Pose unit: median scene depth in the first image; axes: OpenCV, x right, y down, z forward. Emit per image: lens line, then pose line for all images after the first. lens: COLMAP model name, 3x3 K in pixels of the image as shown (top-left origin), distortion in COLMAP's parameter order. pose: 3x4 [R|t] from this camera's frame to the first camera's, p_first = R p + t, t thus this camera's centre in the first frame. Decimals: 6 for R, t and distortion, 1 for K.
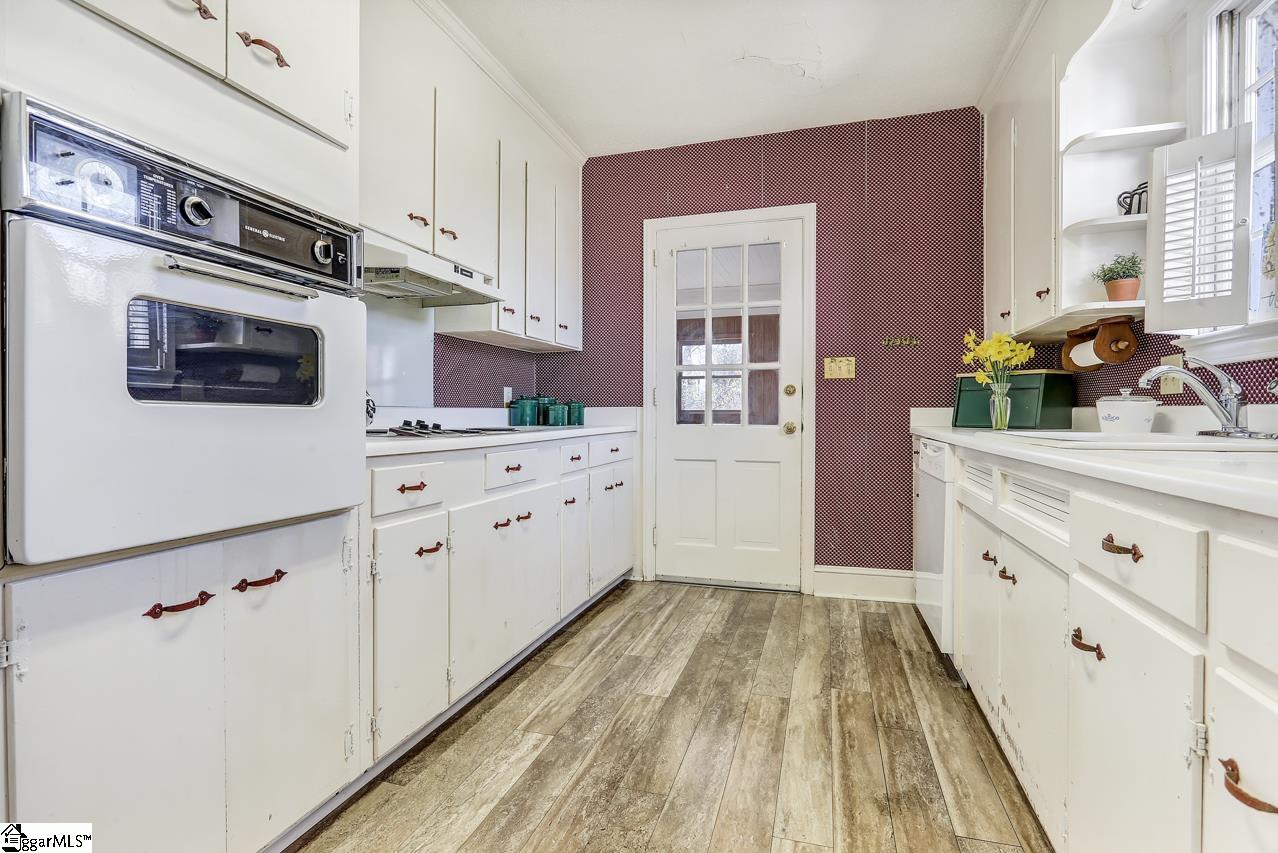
lens RADIAL K [[623.3, 0, 635.7], [0, 623.3, 420.7], [0, 0, 1]] dist [0.000070, 0.000015]
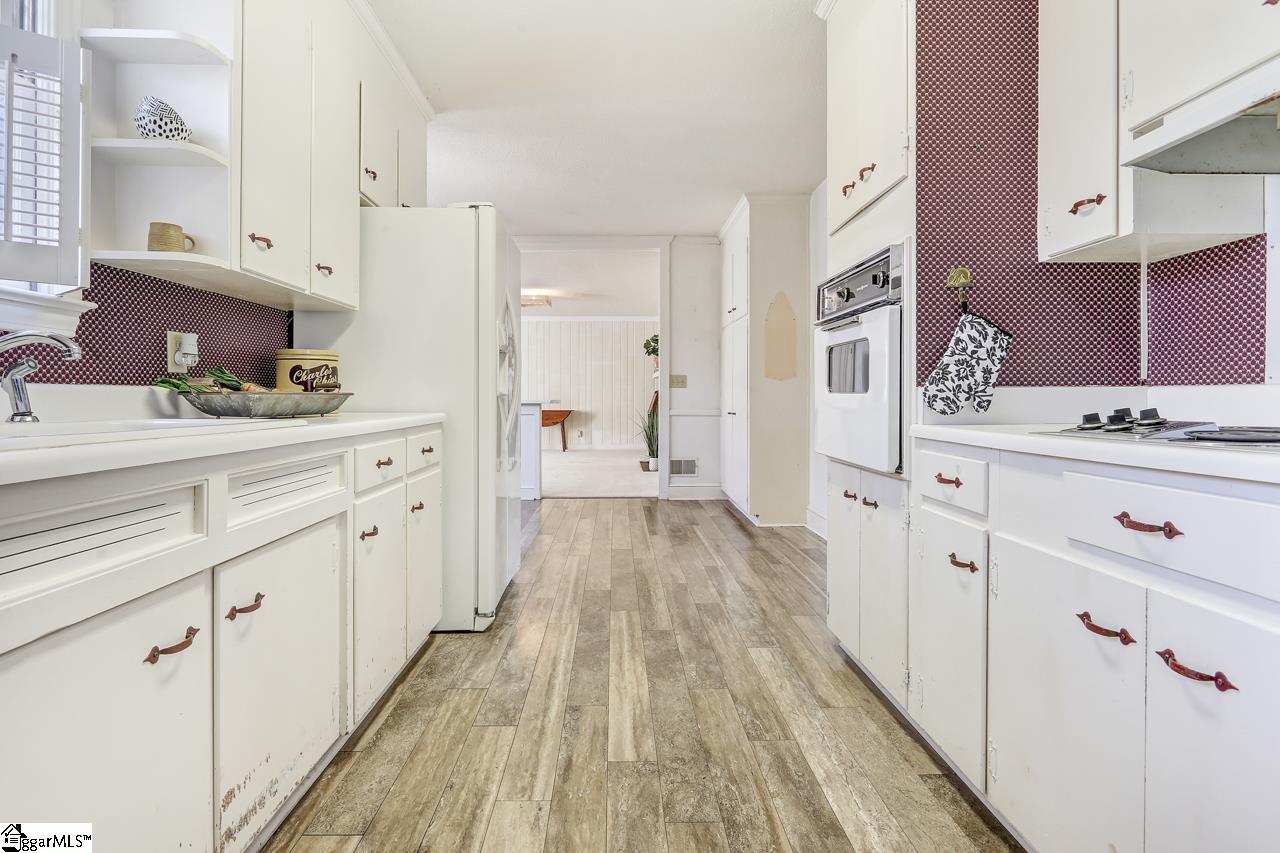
lens RADIAL K [[624.3, 0, 637.1], [0, 624.3, 414.0], [0, 0, 1]] dist [0.000070, 0.000015]
pose [[-0.945215, 0.002133, -0.326442, 0.381389], [-0.006713, 0.999640, 0.025967, -0.009589], [0.326380, 0.026736, -0.944861, 1.815801]]
